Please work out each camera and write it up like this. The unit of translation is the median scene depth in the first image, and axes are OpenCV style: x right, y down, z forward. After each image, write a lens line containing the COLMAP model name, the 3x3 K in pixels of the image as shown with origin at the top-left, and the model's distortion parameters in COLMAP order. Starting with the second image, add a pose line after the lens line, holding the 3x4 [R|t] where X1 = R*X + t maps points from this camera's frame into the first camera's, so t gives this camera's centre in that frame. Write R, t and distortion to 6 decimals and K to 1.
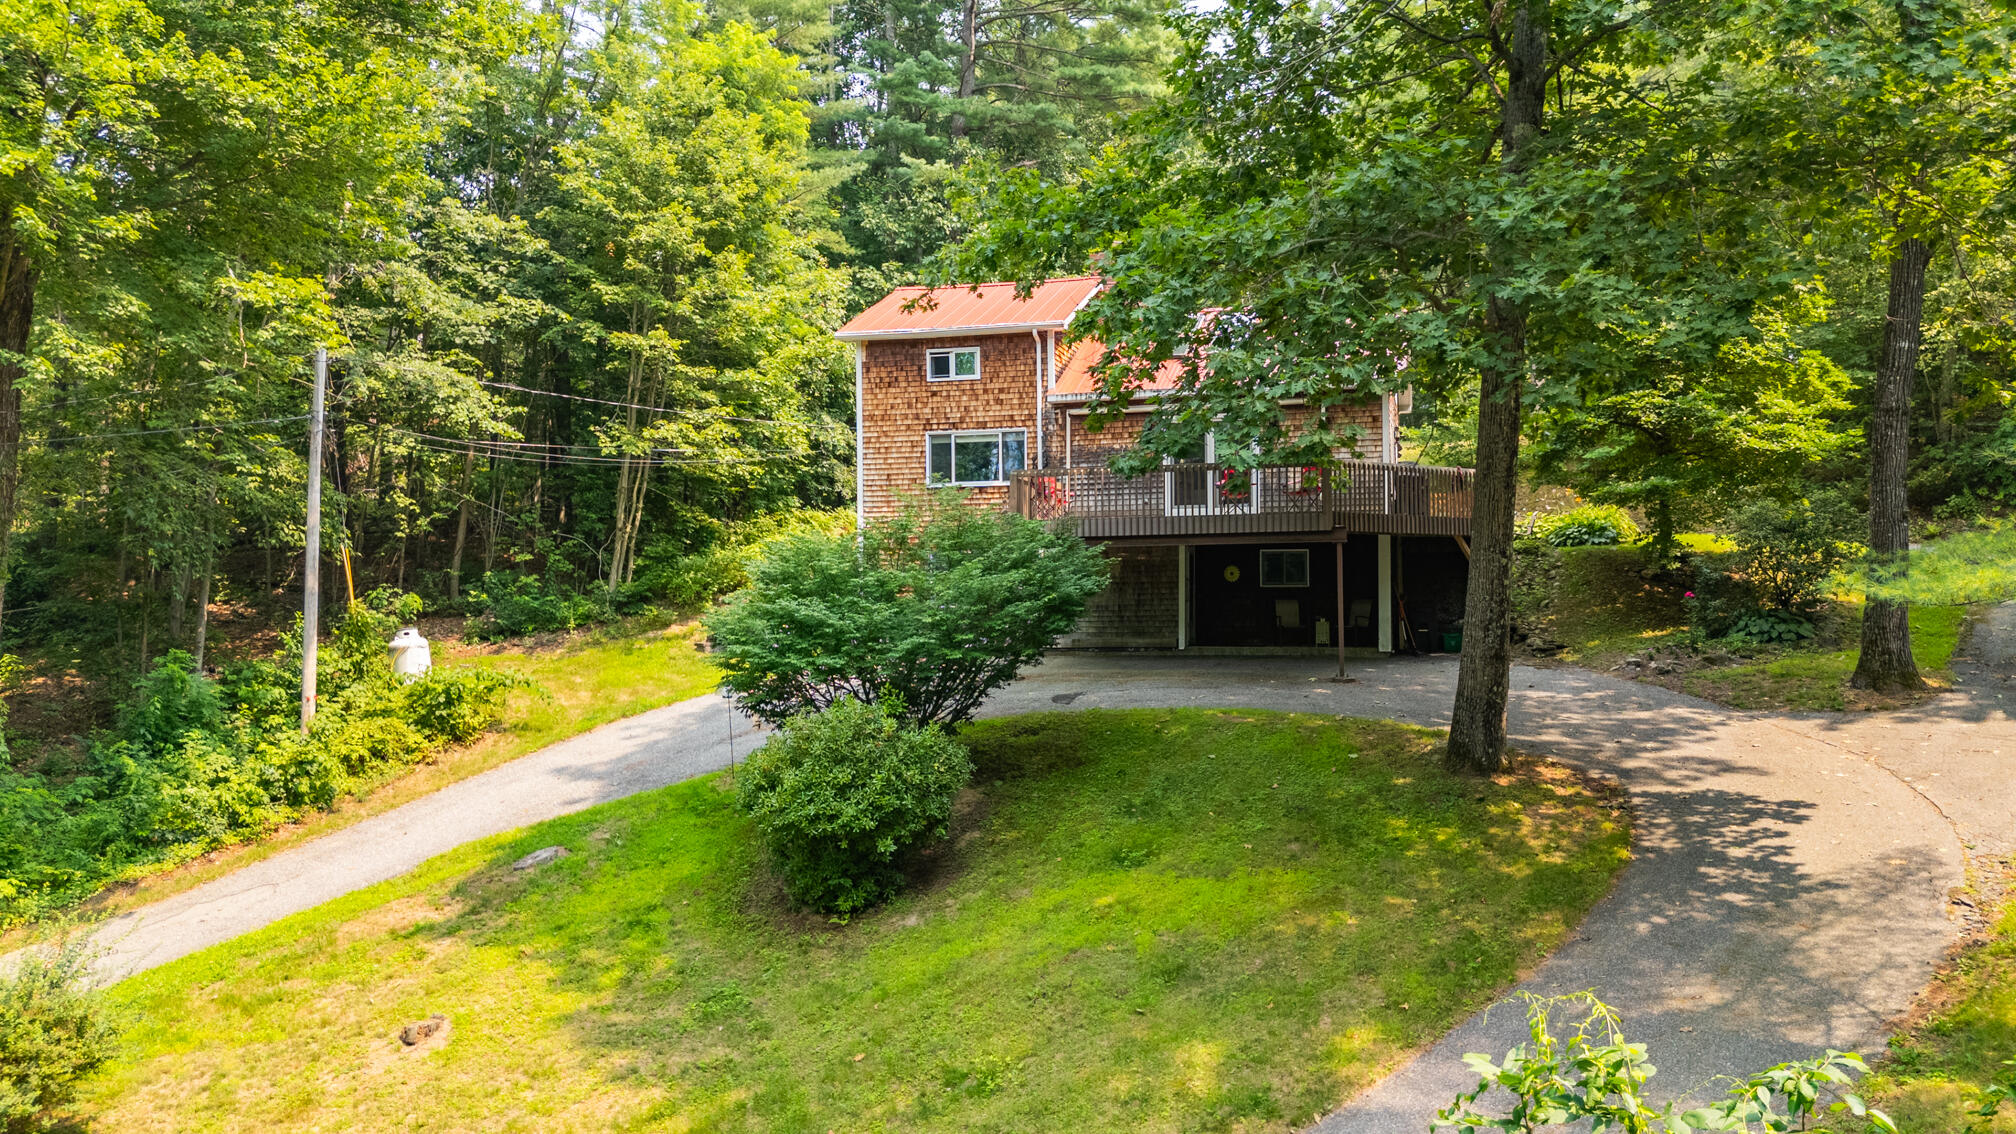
lens RADIAL K [[1440.6, 0, 1002.4], [0, 1440.6, 565.5], [0, 0, 1]] dist [0.011974, -0.001703]
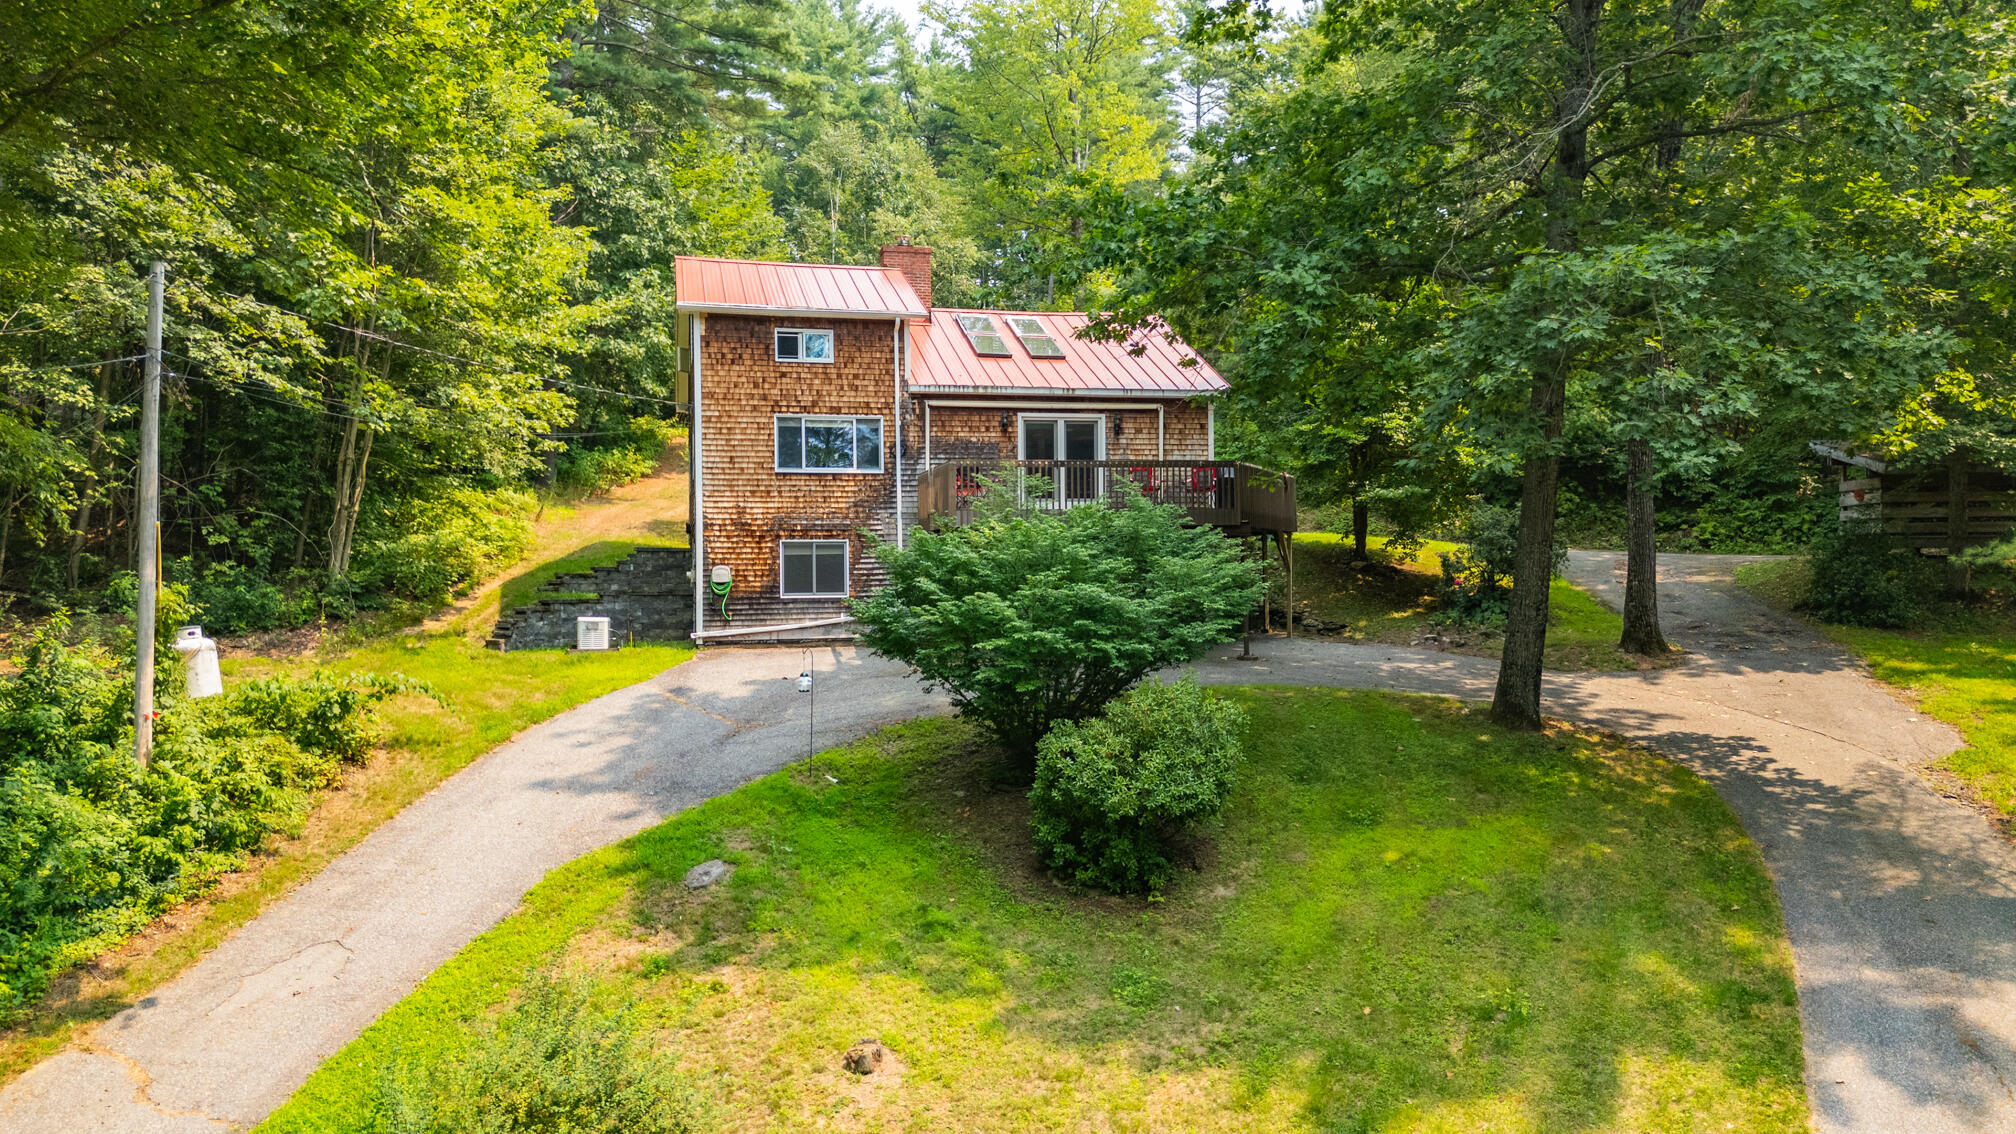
lens RADIAL K [[1440.6, 0, 1001.5], [0, 1440.6, 569.7], [0, 0, 1]] dist [0.011974, -0.001703]
pose [[0.881914, 0.003631, 0.471396, -0.374763], [-0.007038, 0.999960, 0.005465, 0.004540], [-0.471358, -0.008137, 0.881905, 0.082805]]
